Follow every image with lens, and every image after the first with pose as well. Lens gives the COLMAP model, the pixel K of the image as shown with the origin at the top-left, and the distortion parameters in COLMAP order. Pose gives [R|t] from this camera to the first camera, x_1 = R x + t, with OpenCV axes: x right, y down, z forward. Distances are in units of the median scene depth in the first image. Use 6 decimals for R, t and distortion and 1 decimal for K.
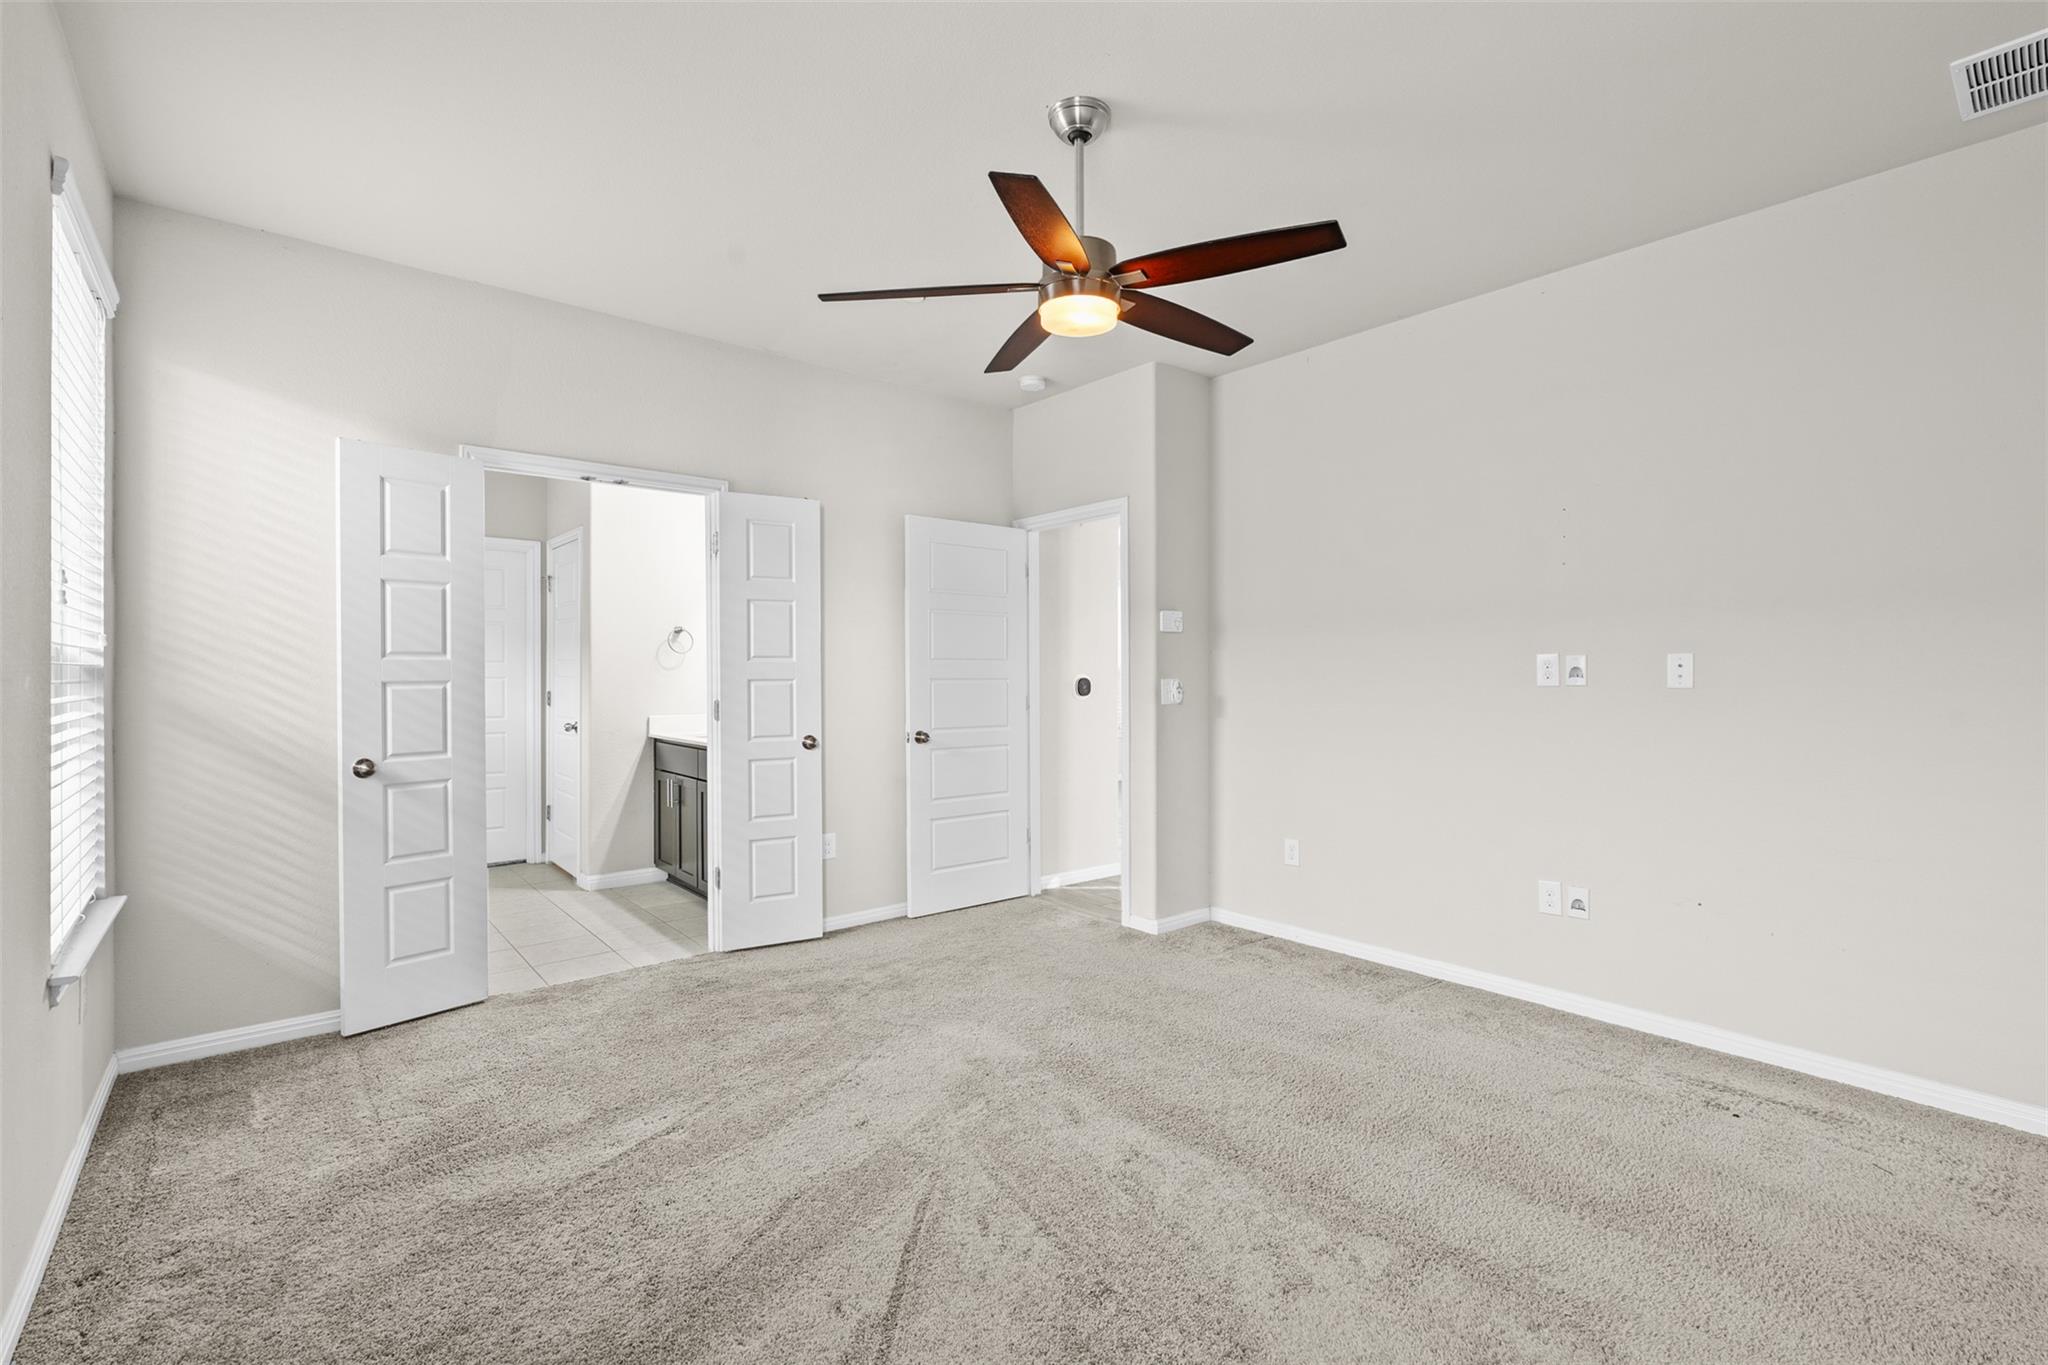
lens RADIAL K [[917.9, 0, 1041.9], [0, 917.9, 678.3], [0, 0, 1]] dist [-0.009996, 0.003302]
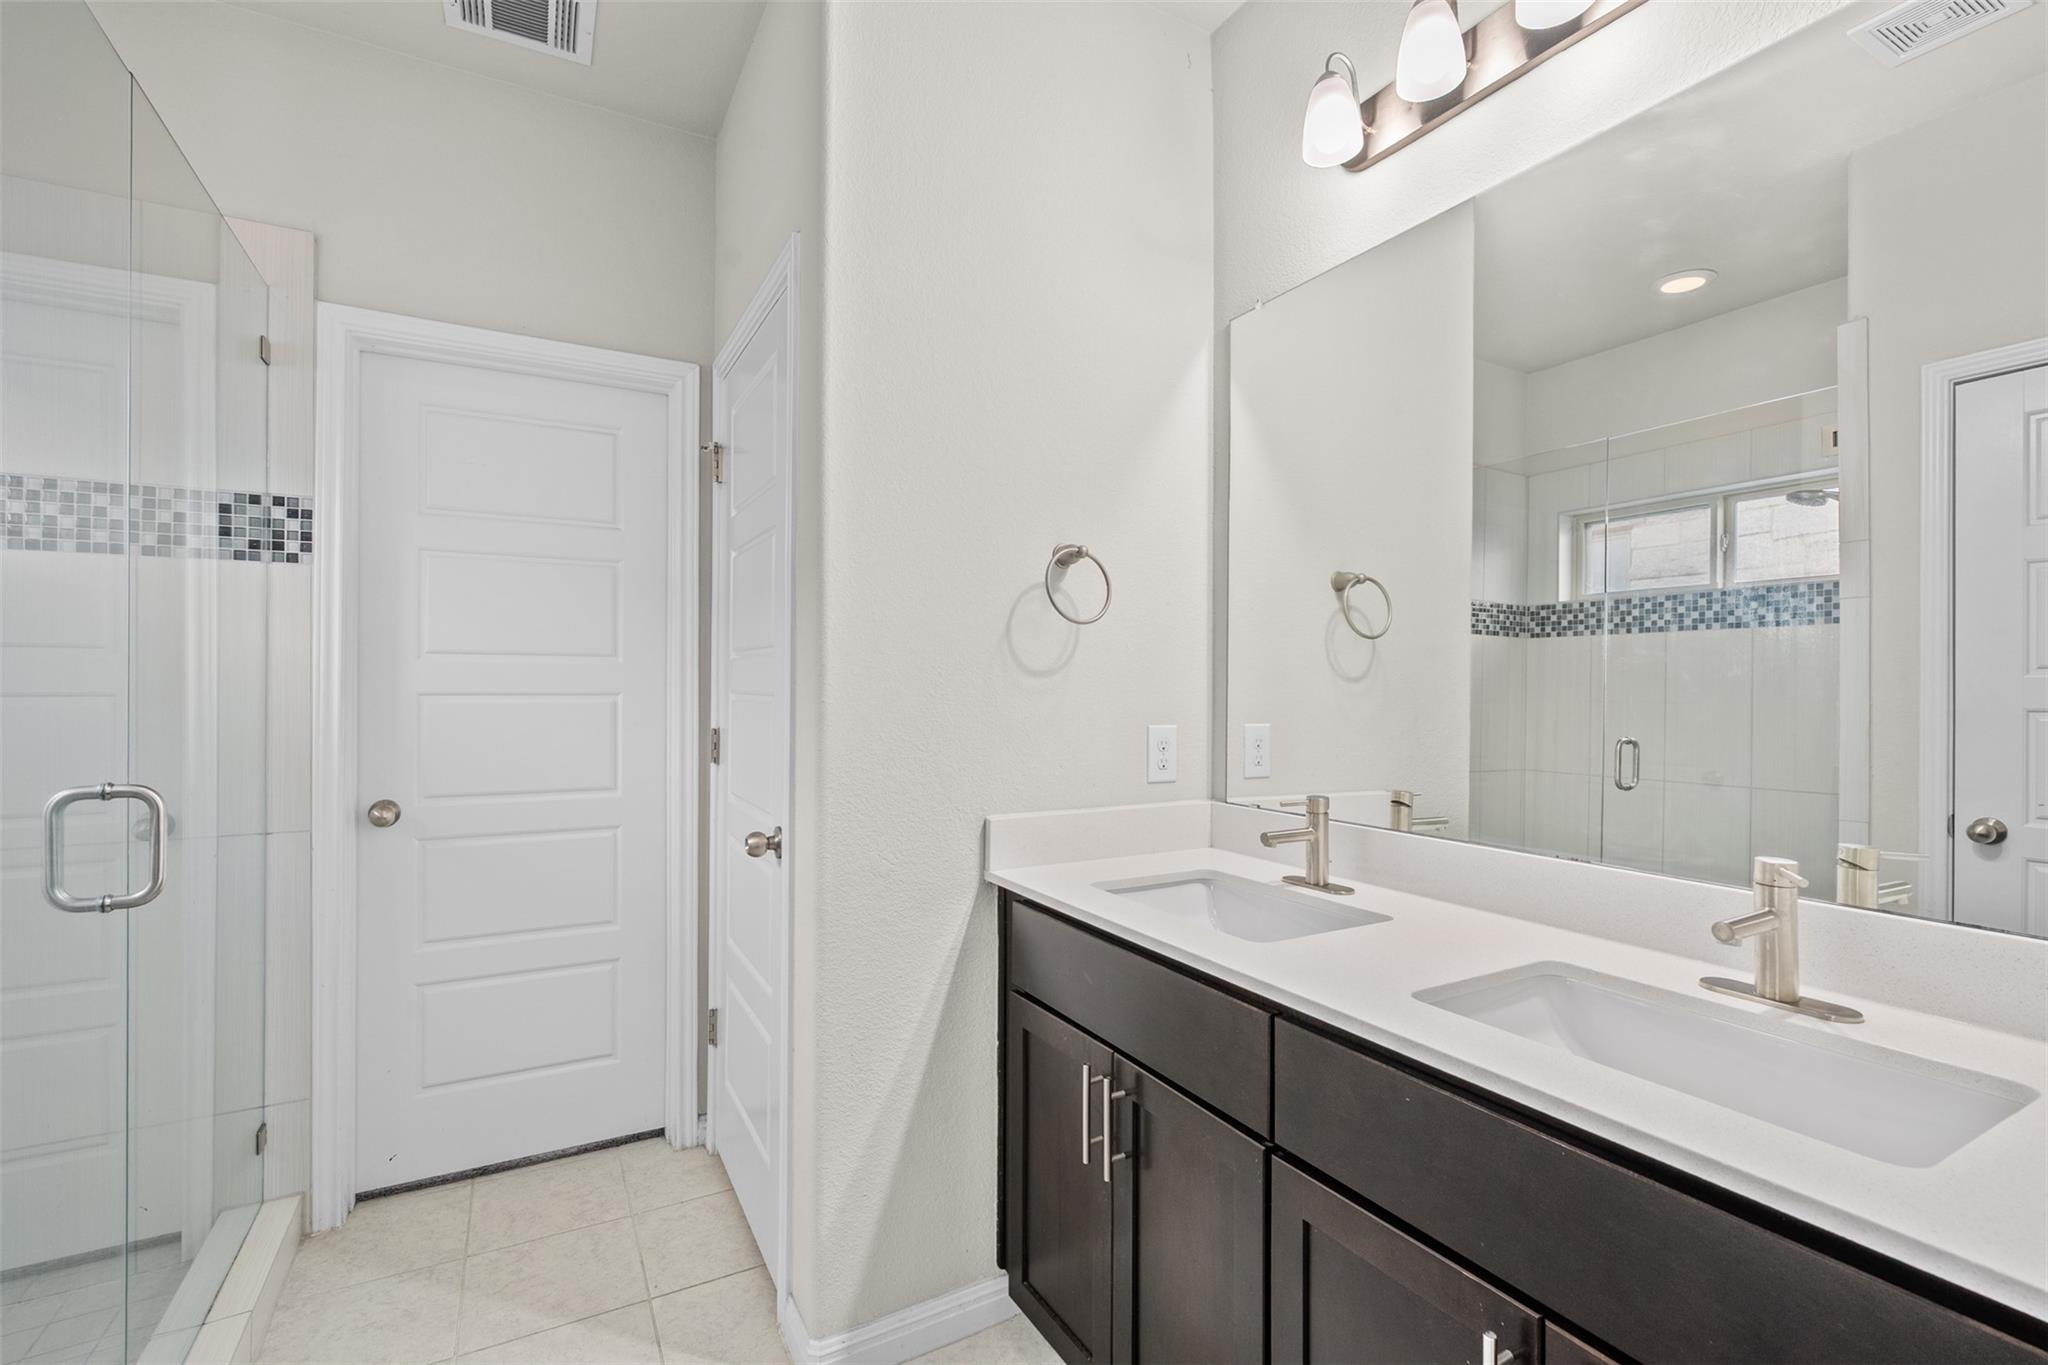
lens RADIAL K [[917.9, 0, 1021.9], [0, 917.9, 689.1], [0, 0, 1]] dist [-0.009996, 0.003302]
pose [[0.977699, 0.006191, -0.209918, -0.321402], [-0.006216, 0.999981, 0.000542, -0.004418], [0.209917, 0.000775, 0.977719, 0.632183]]
